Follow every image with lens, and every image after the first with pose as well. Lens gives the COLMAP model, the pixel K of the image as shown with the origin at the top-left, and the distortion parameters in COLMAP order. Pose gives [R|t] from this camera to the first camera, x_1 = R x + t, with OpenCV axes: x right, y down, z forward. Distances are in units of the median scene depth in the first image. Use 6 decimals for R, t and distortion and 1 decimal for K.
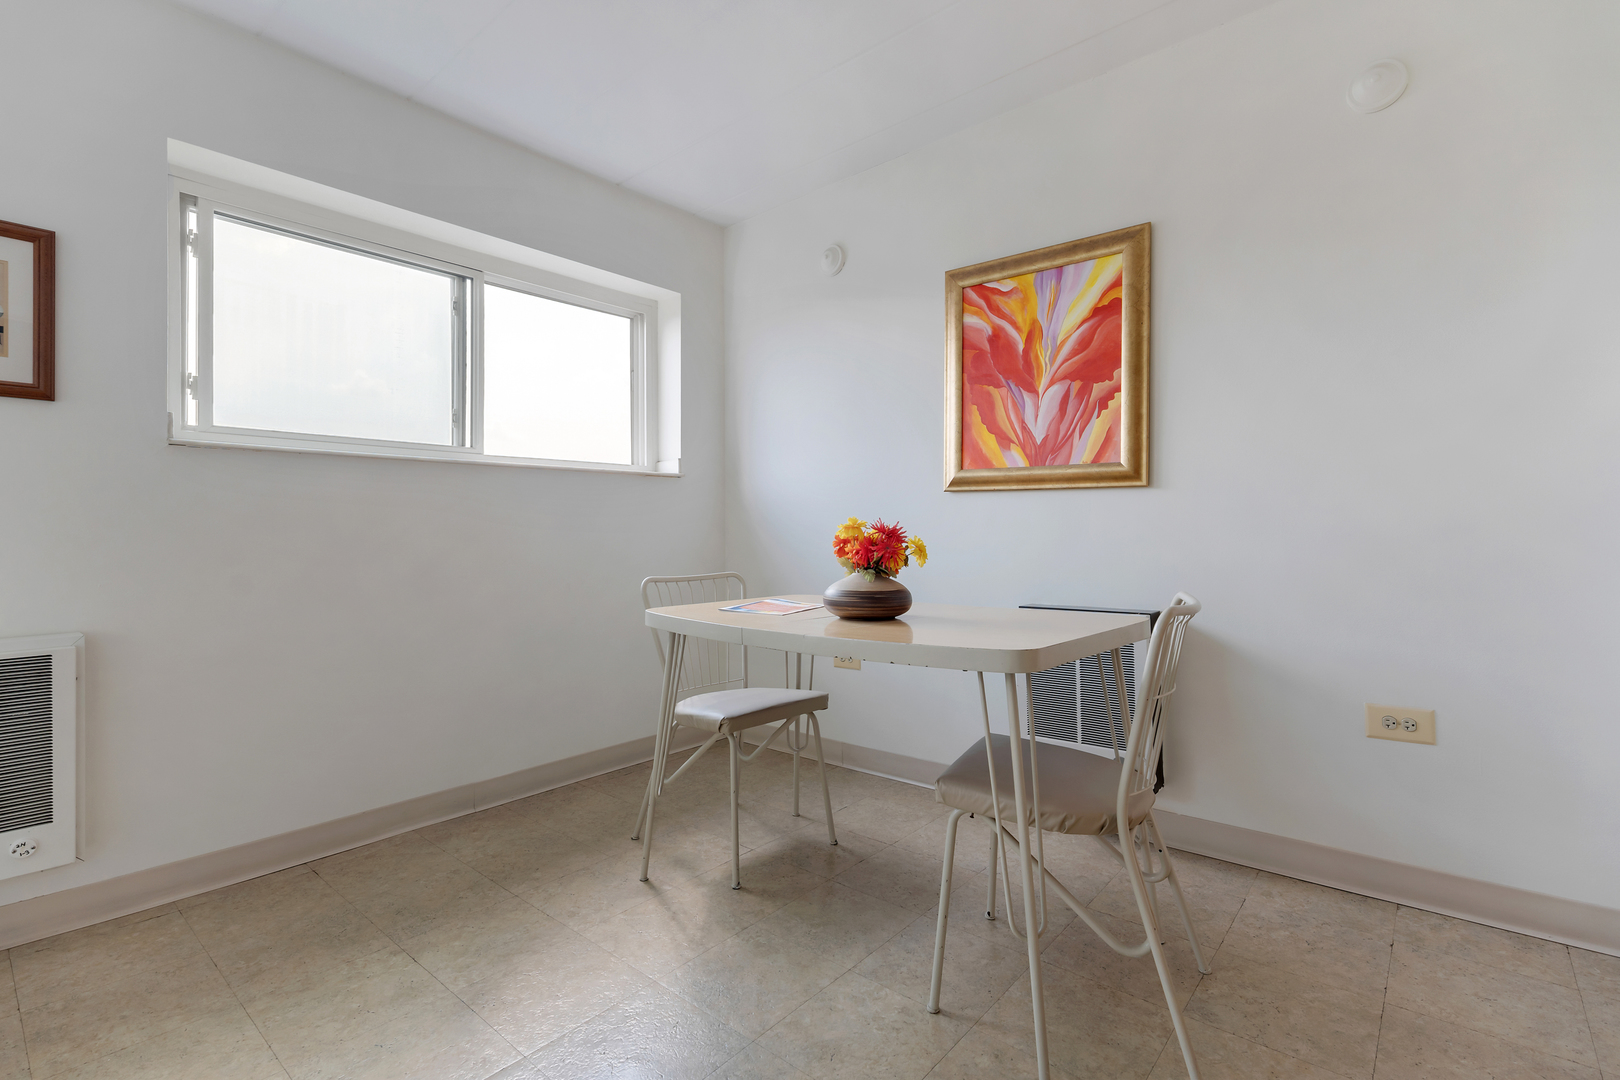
lens RADIAL K [[745.0, 0, 809.2], [0, 745.0, 517.2], [0, 0, 1]] dist [0.003413, 0.000354]
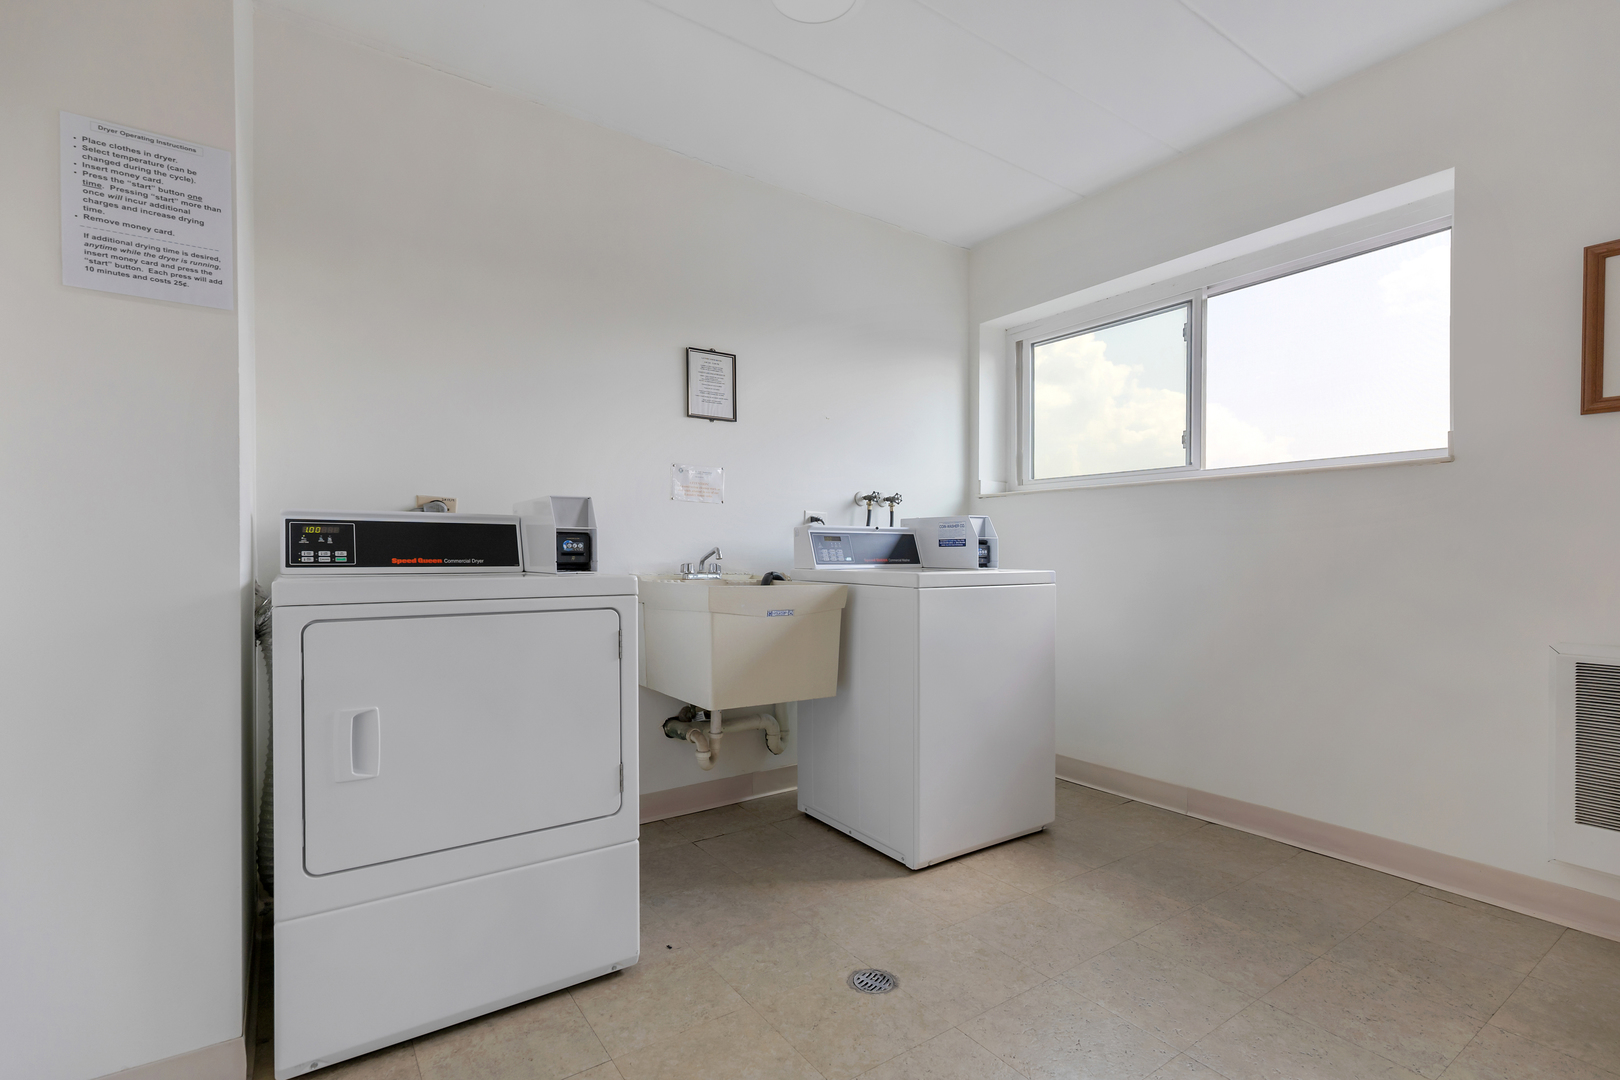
lens RADIAL K [[745.0, 0, 809.2], [0, 745.0, 517.2], [0, 0, 1]] dist [0.003413, 0.000354]
pose [[-0.260294, -0.036648, -0.964834, 0.736208], [0.010815, 0.999106, -0.040868, 0.036679], [0.965469, -0.021072, -0.259665, 0.719868]]
